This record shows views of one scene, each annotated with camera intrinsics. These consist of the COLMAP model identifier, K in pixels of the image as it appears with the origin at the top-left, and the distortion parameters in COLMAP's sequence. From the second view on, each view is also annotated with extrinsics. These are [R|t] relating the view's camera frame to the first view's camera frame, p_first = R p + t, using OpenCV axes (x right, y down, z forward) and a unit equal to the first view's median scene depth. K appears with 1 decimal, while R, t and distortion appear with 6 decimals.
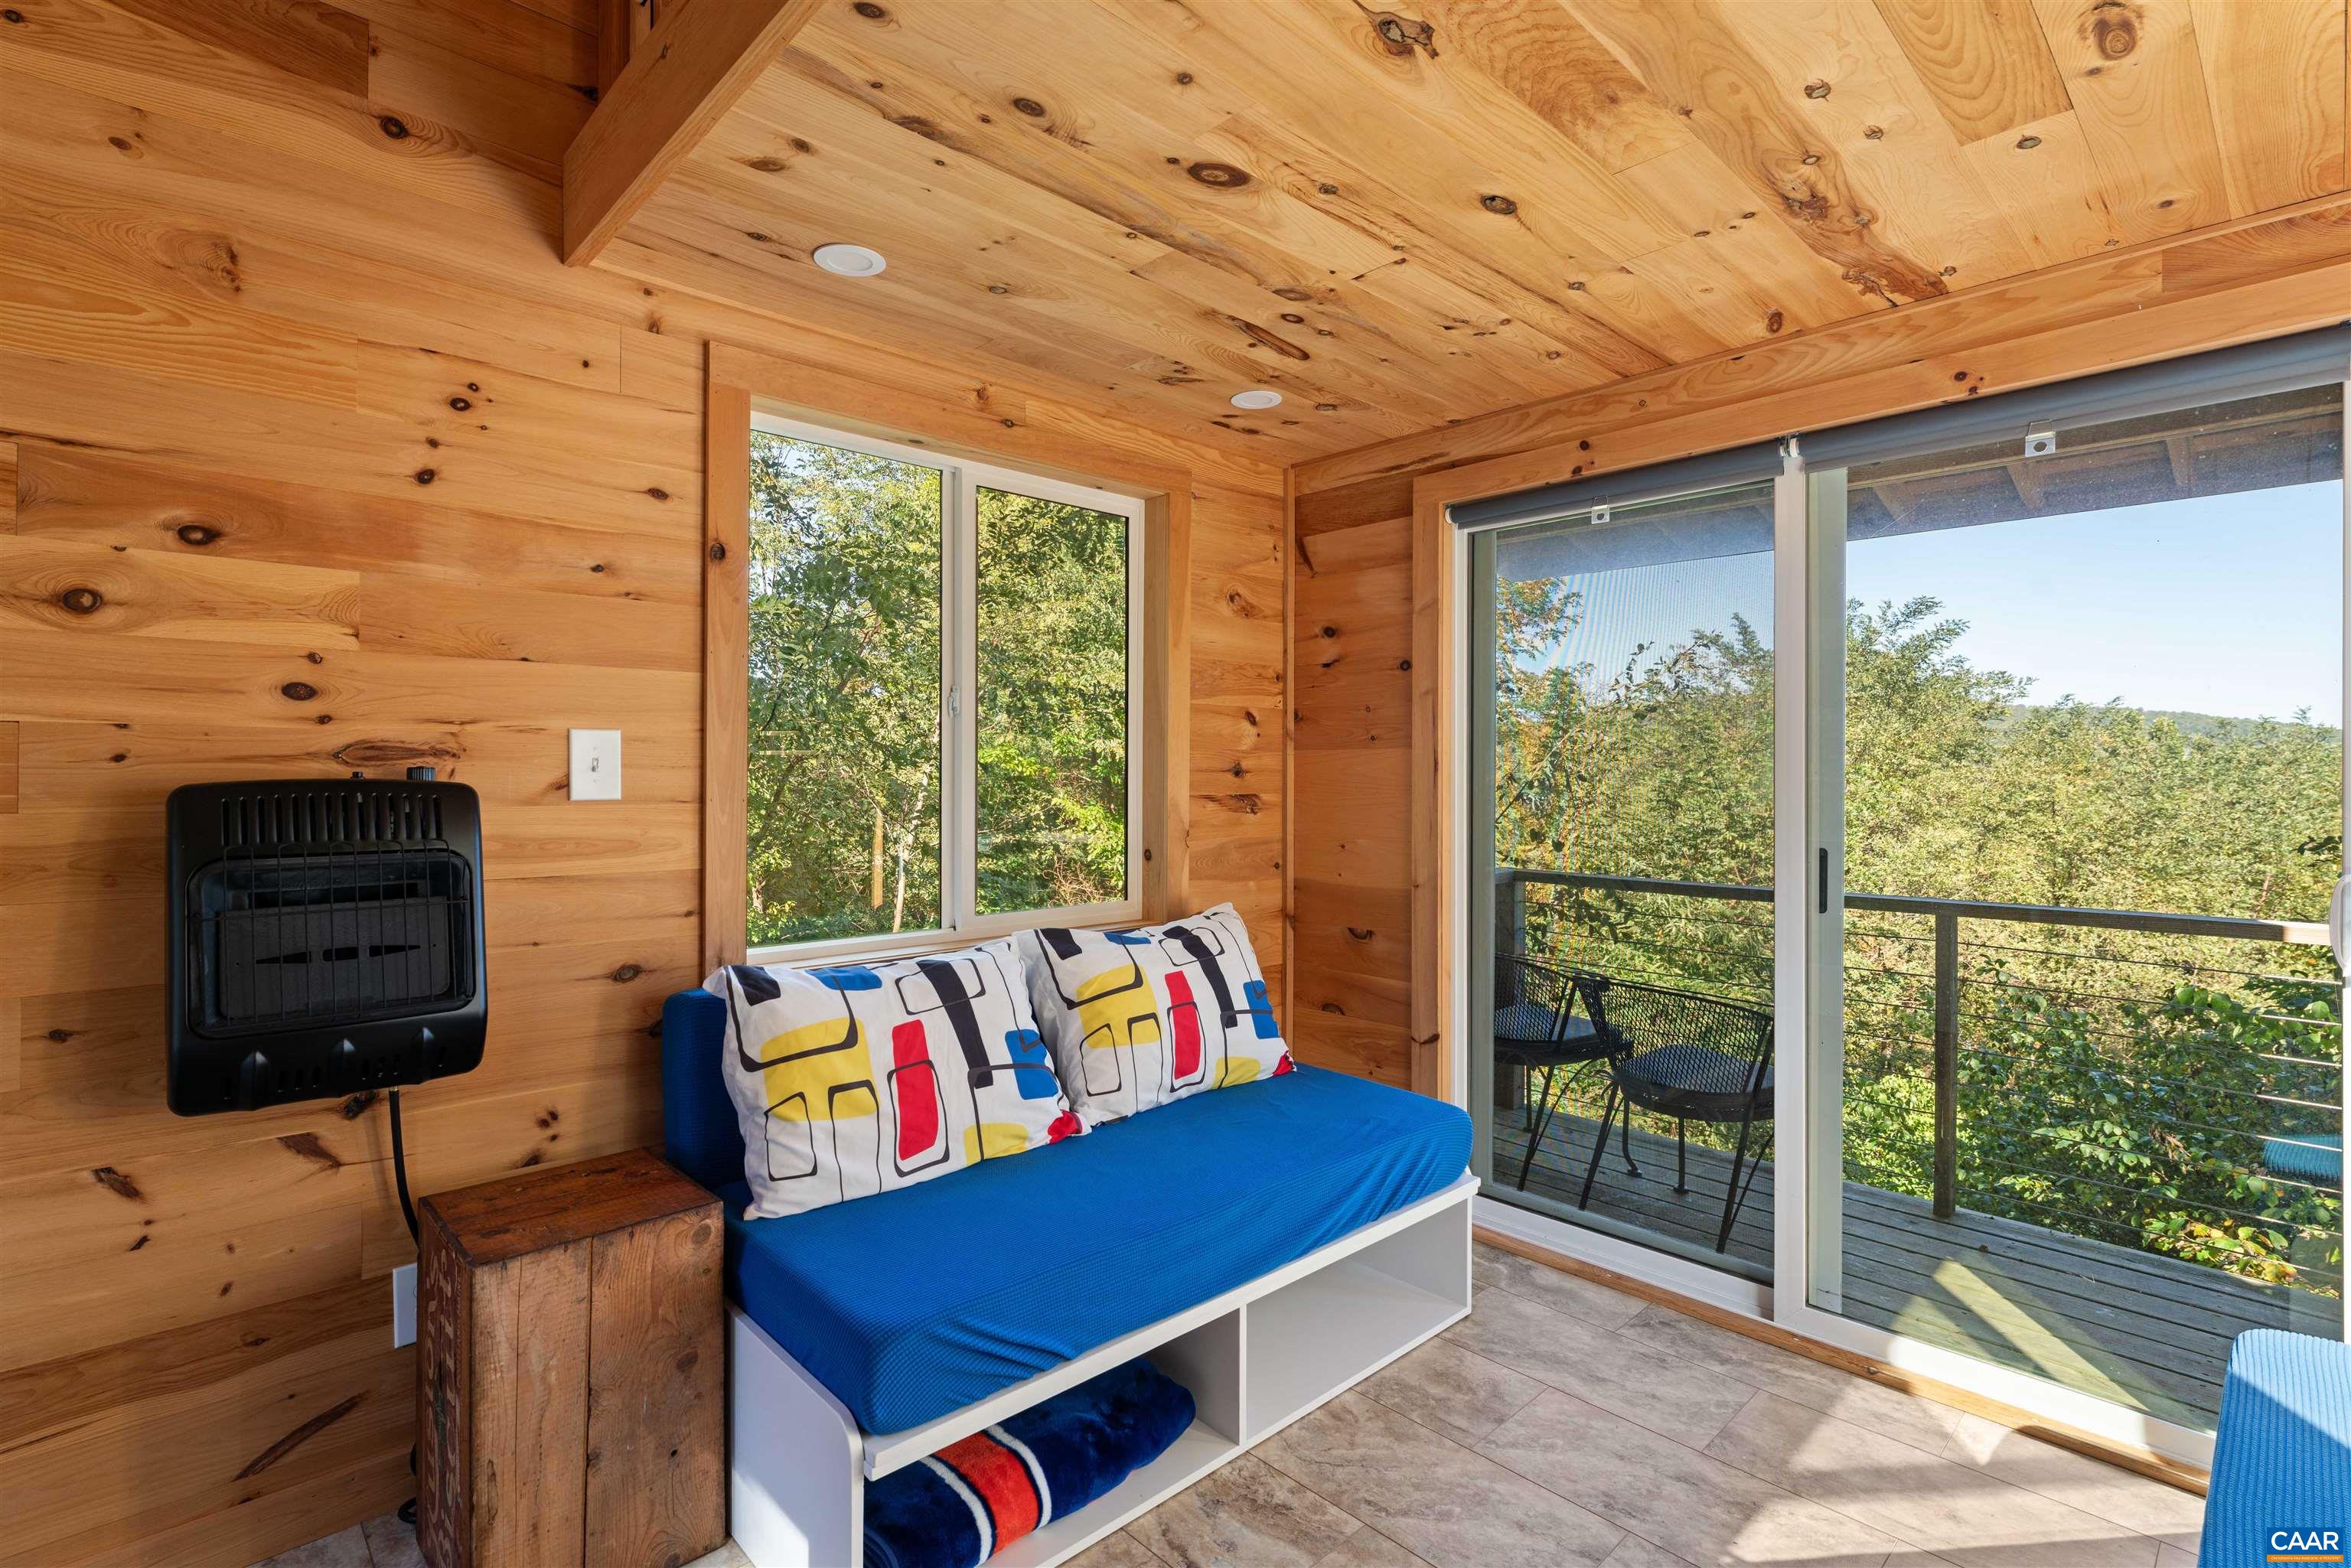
lens RADIAL K [[1097.8, 0, 1165.8], [0, 1097.8, 767.9], [0, 0, 1]] dist [-0.002535, 0.000633]
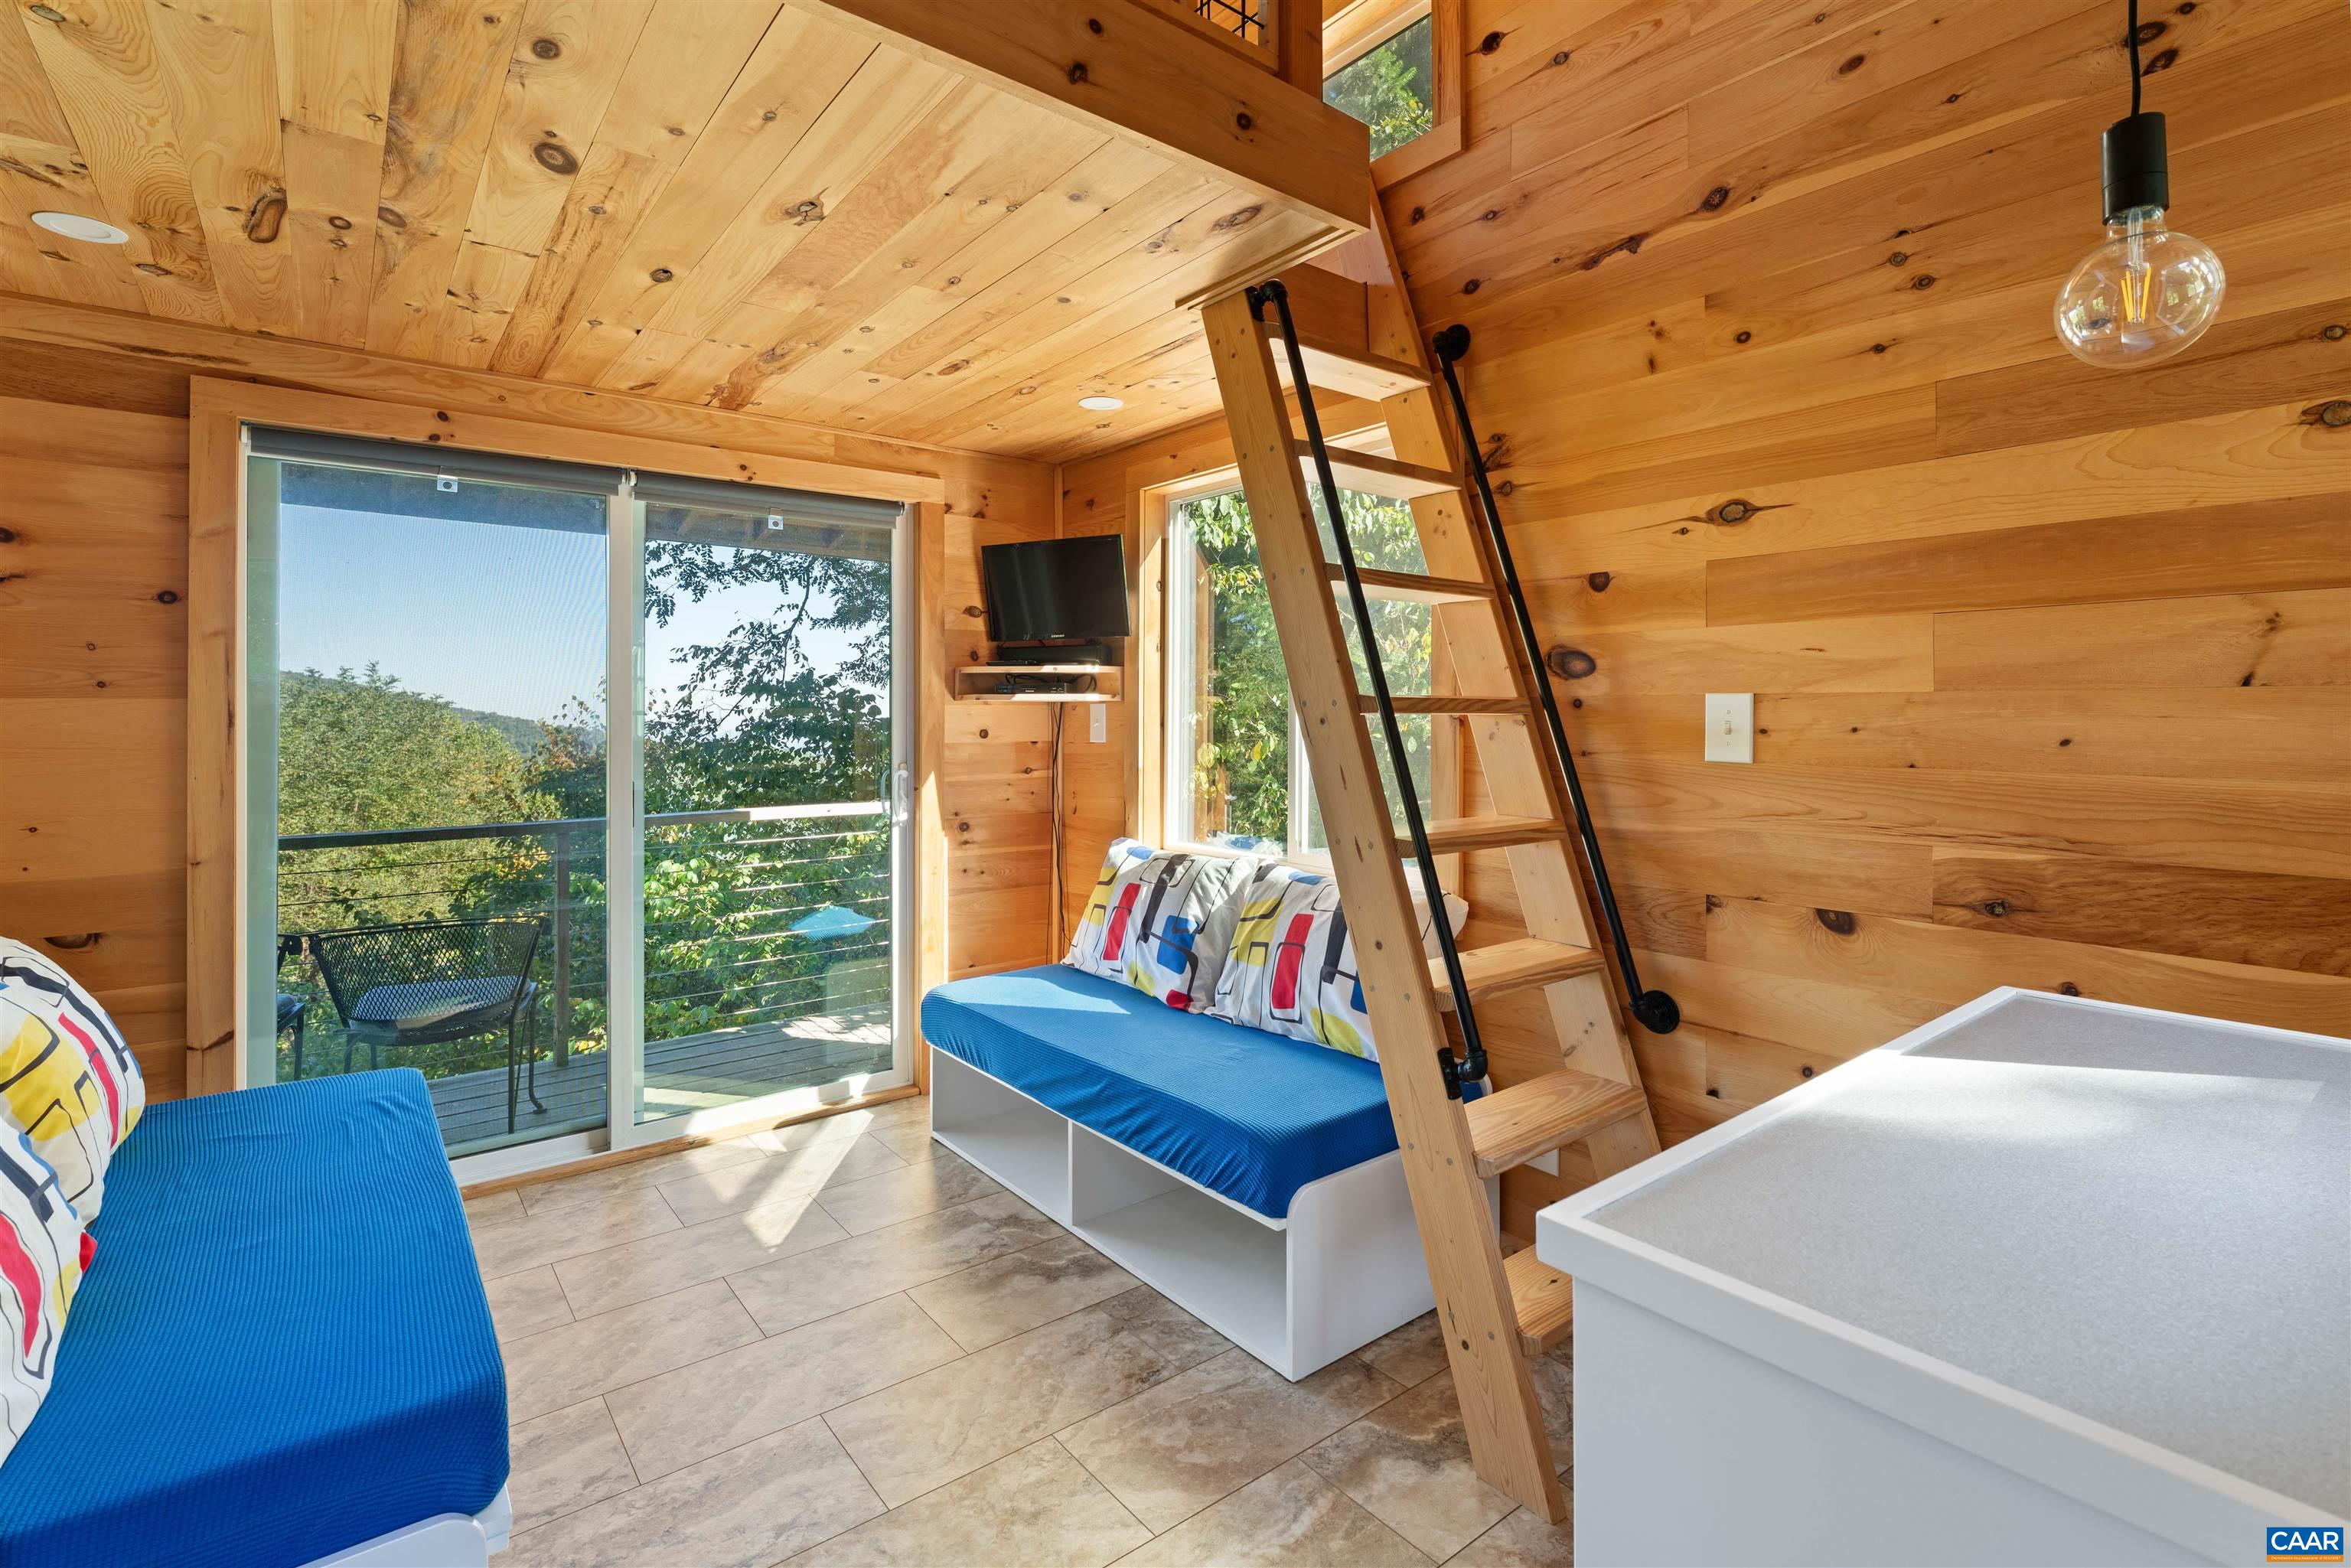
lens RADIAL K [[1064.9, 0, 1165.9], [0, 1064.9, 709.8], [0, 0, 1]] dist [-0.001638, -0.000198]
pose [[0.099094, 0.001614, 0.995077, -0.504879], [-0.002900, 0.999995, -0.001333, -0.010890], [-0.995074, -0.002753, 0.099099, 0.183436]]
